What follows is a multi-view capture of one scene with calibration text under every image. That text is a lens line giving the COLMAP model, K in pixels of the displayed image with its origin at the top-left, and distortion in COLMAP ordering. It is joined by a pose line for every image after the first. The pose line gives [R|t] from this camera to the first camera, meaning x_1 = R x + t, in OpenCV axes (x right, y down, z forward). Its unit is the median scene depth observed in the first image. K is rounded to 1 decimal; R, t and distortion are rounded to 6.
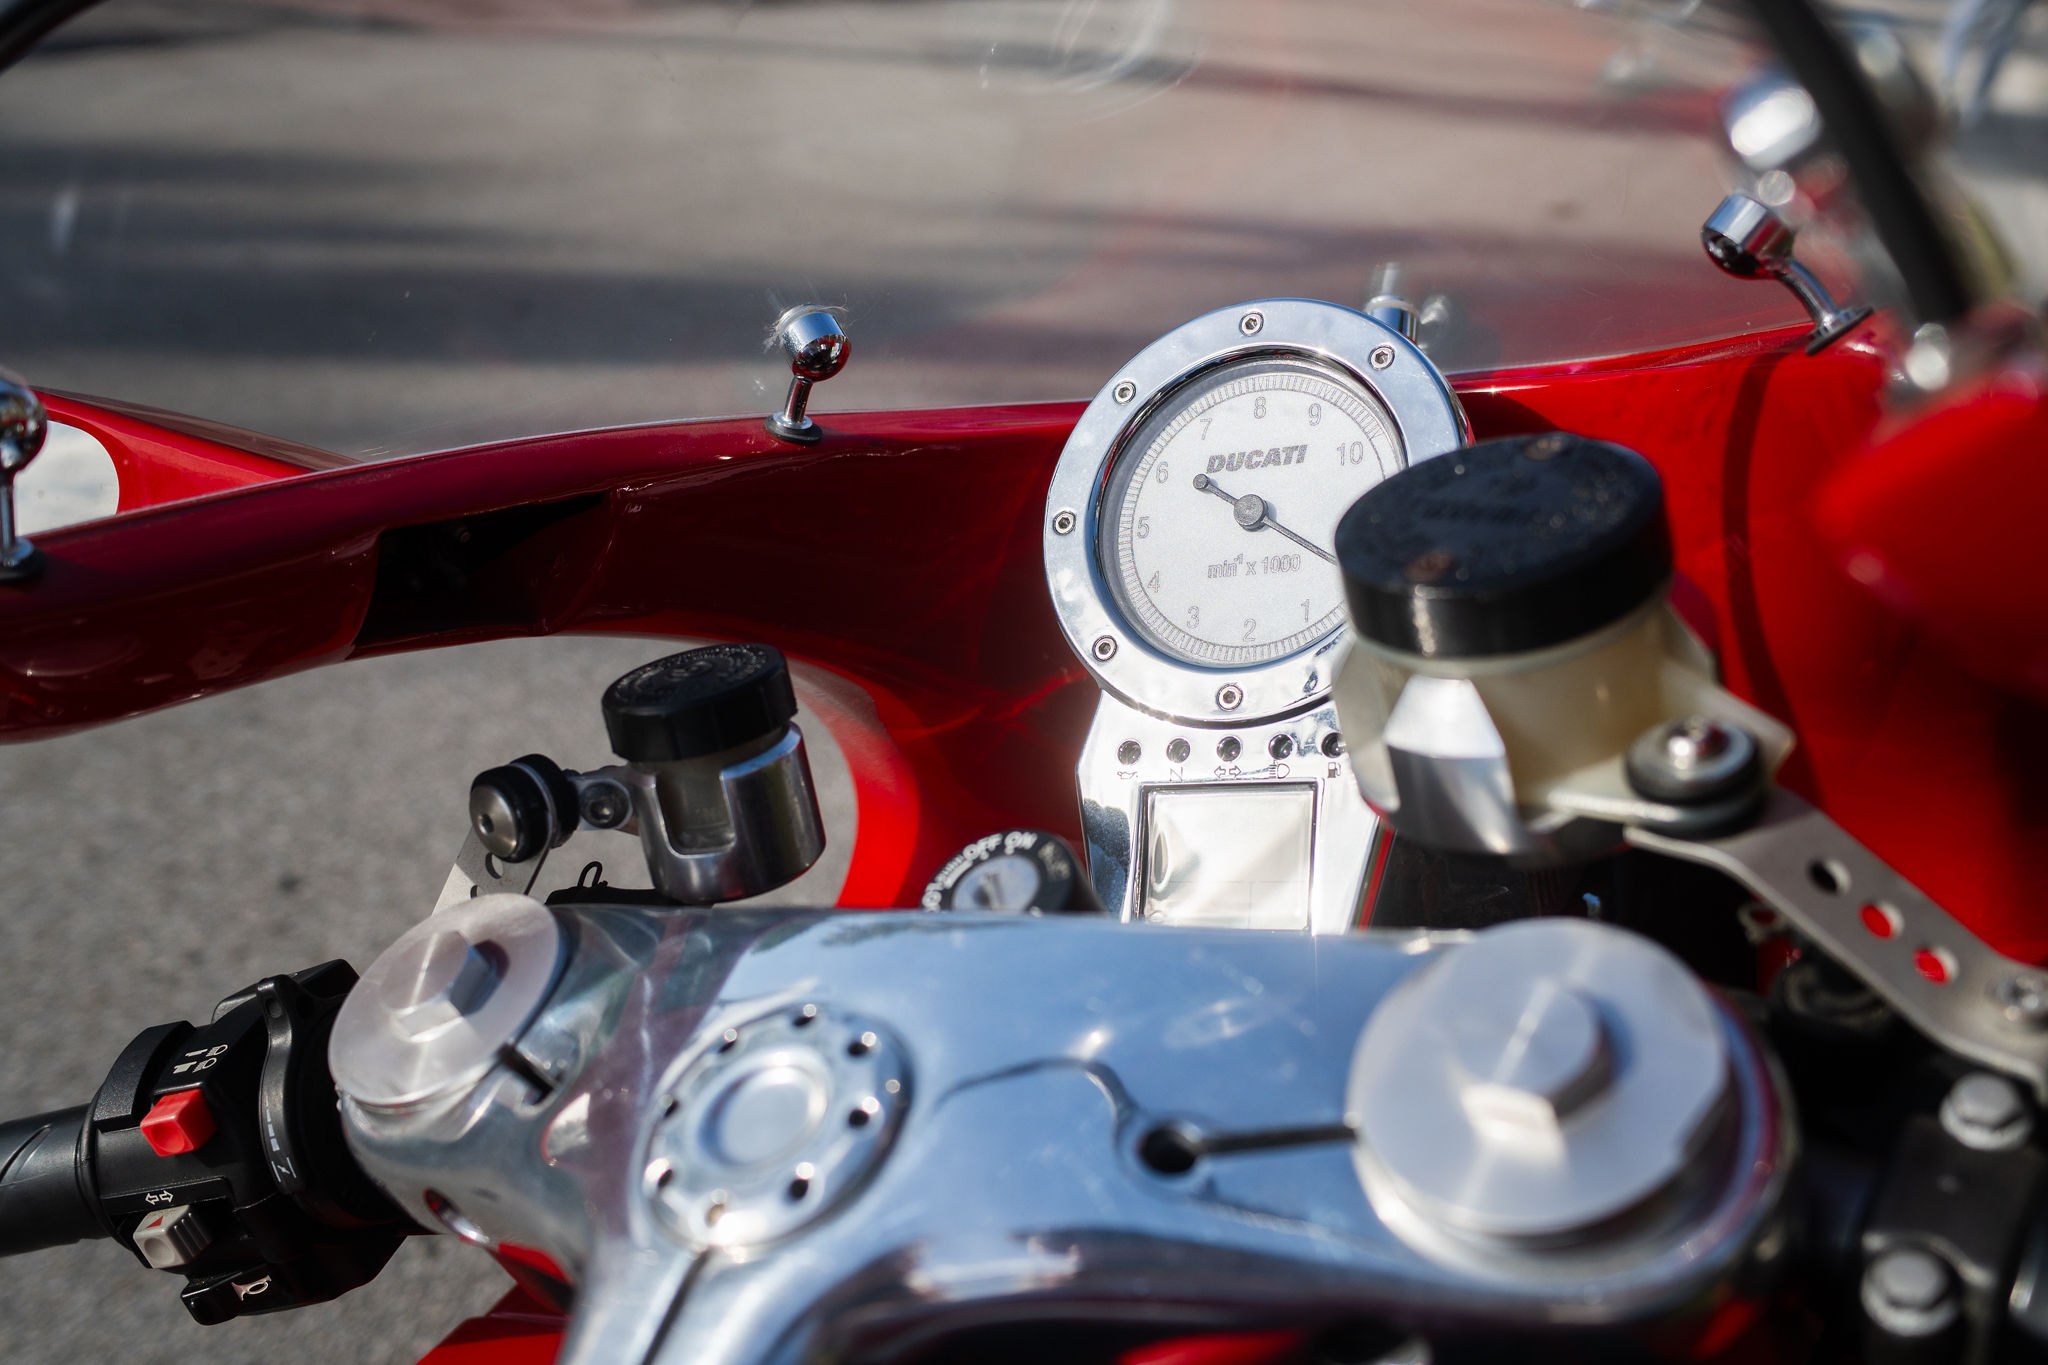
lens RADIAL K [[1951.3, 0, 1024.0], [0, 1951.3, 682.5], [0, 0, 1]] dist [-0.056373, 0.010052]
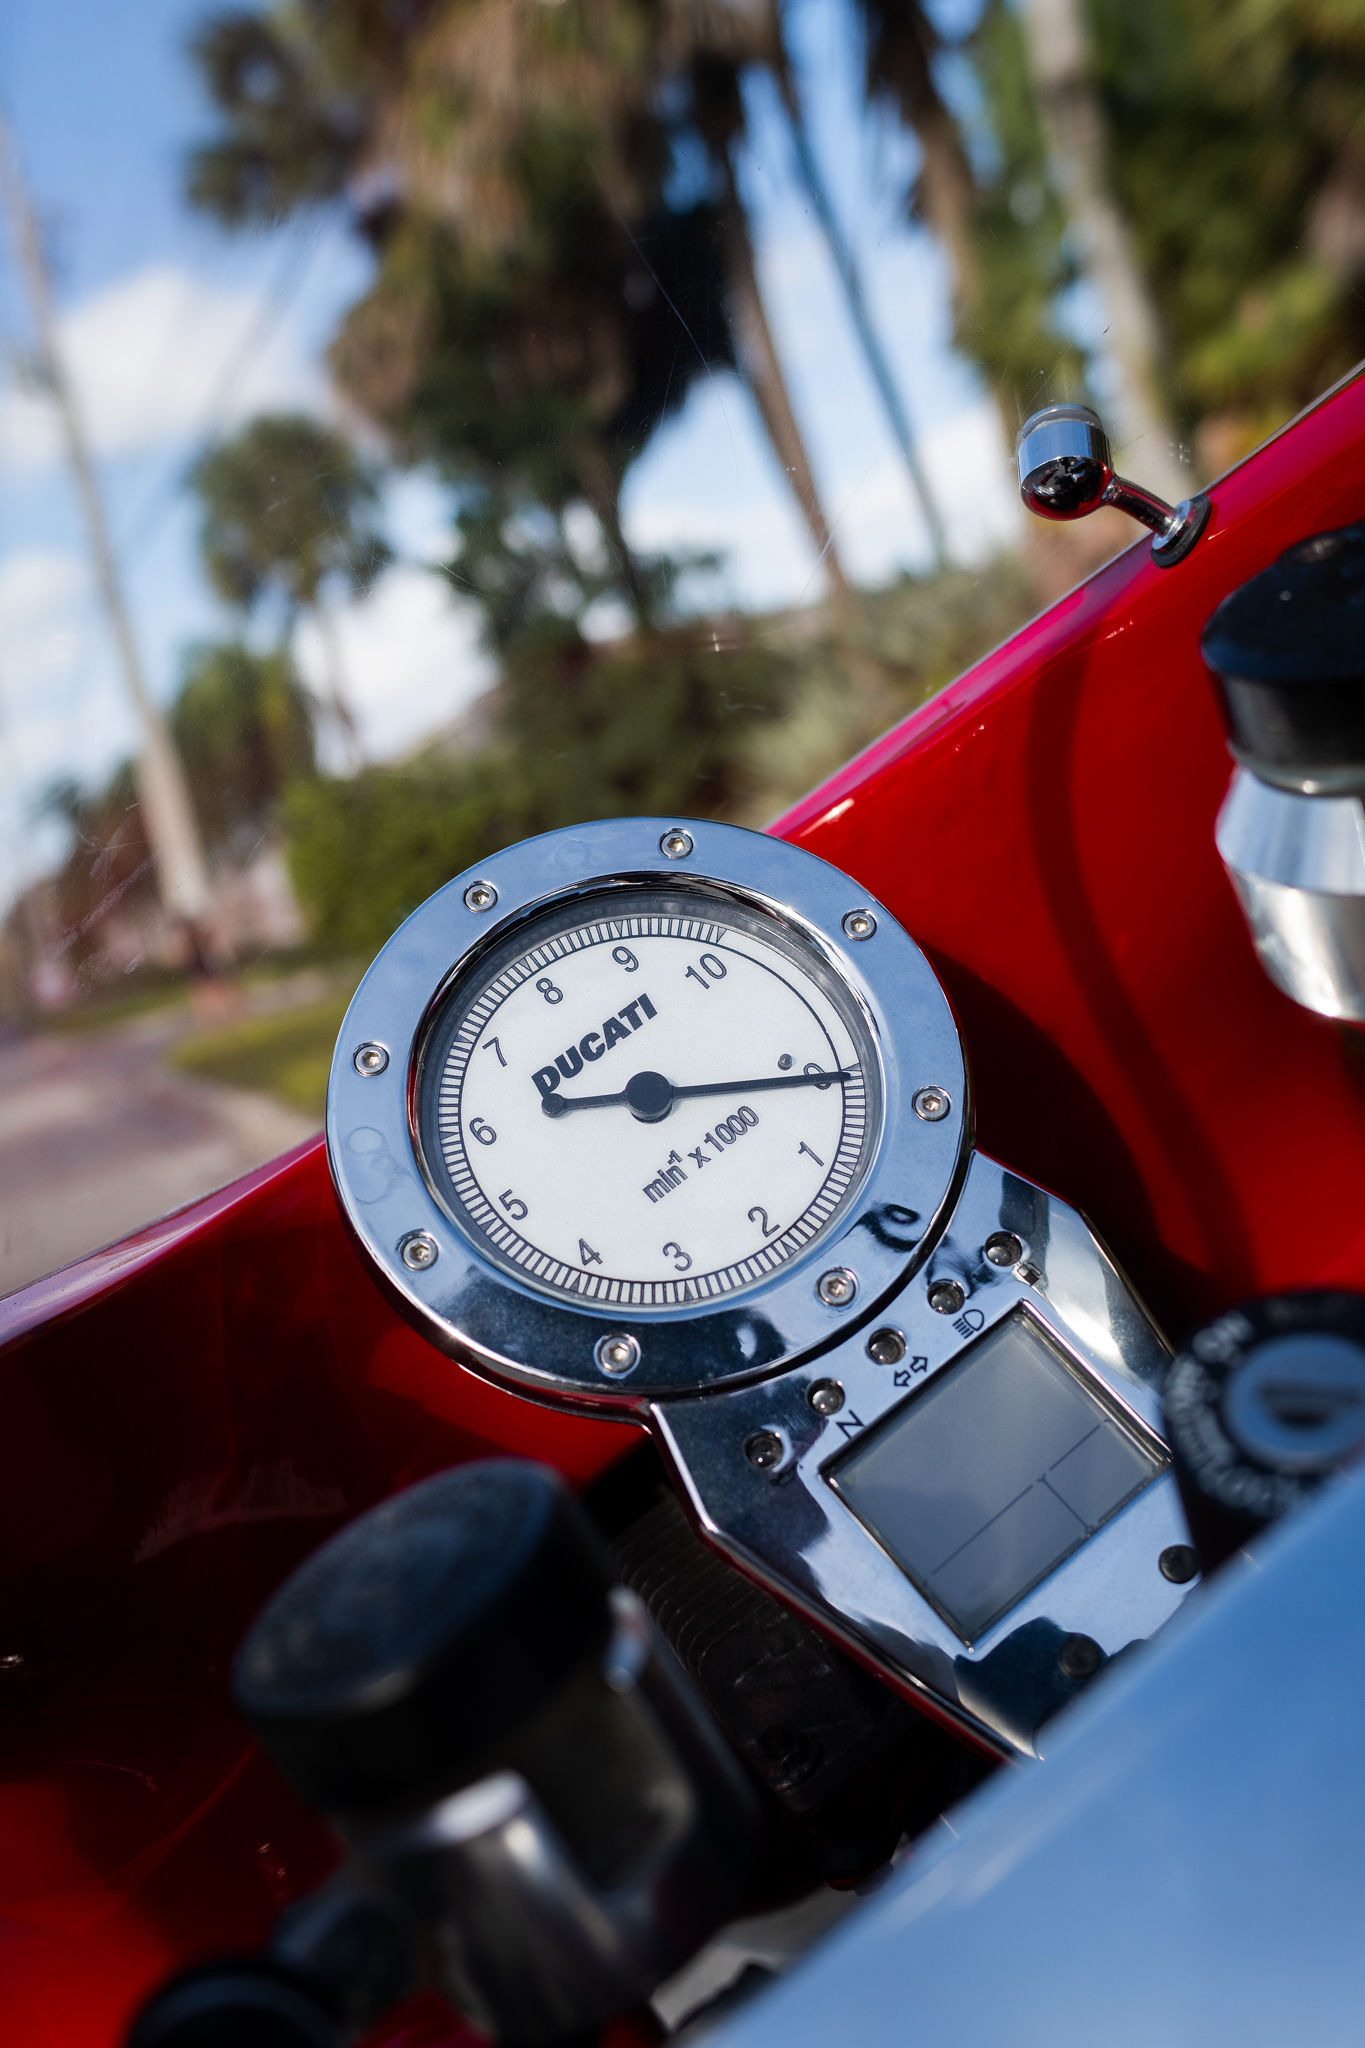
lens RADIAL K [[1949.9, 0, 672.8], [0, 1949.9, 1003.0], [0, 0, 1]] dist [-0.027107, -0.002587]
pose [[0.625835, -0.321453, 0.710632, -0.367914], [0.581383, 0.799628, -0.150299, -0.002791], [-0.519927, 0.507211, 0.687323, 0.488592]]
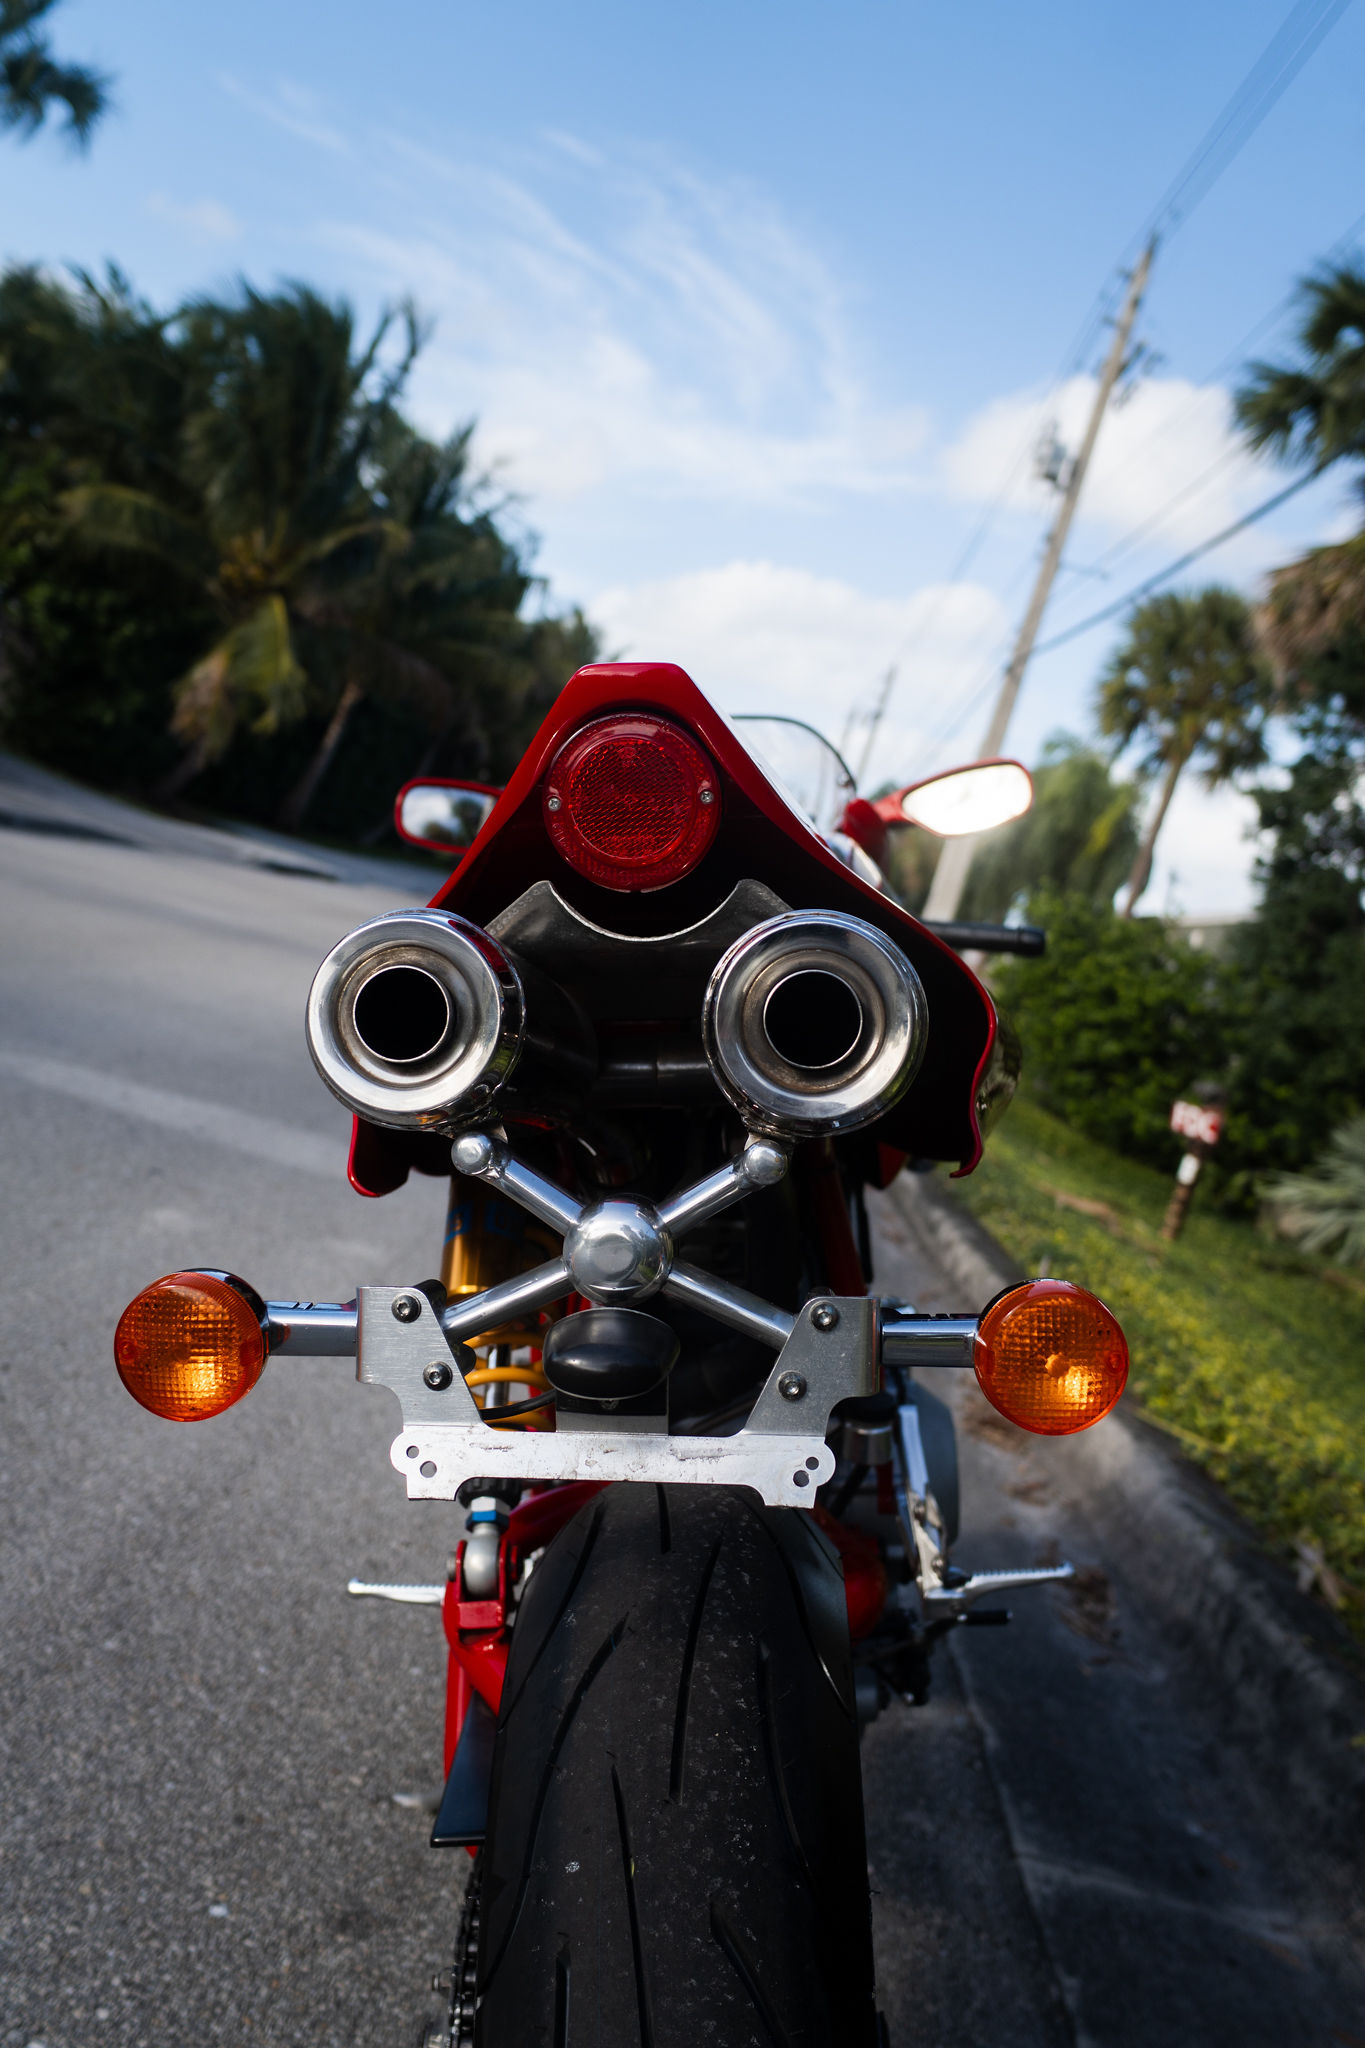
lens RADIAL K [[1949.9, 0, 672.8], [0, 1949.9, 1003.0], [0, 0, 1]] dist [-0.027107, -0.002587]
pose [[0.887349, 0.144705, 0.437804, -2.182415], [-0.004448, 0.952122, -0.305685, 1.809115], [-0.461077, 0.269302, 0.845508, -3.225401]]
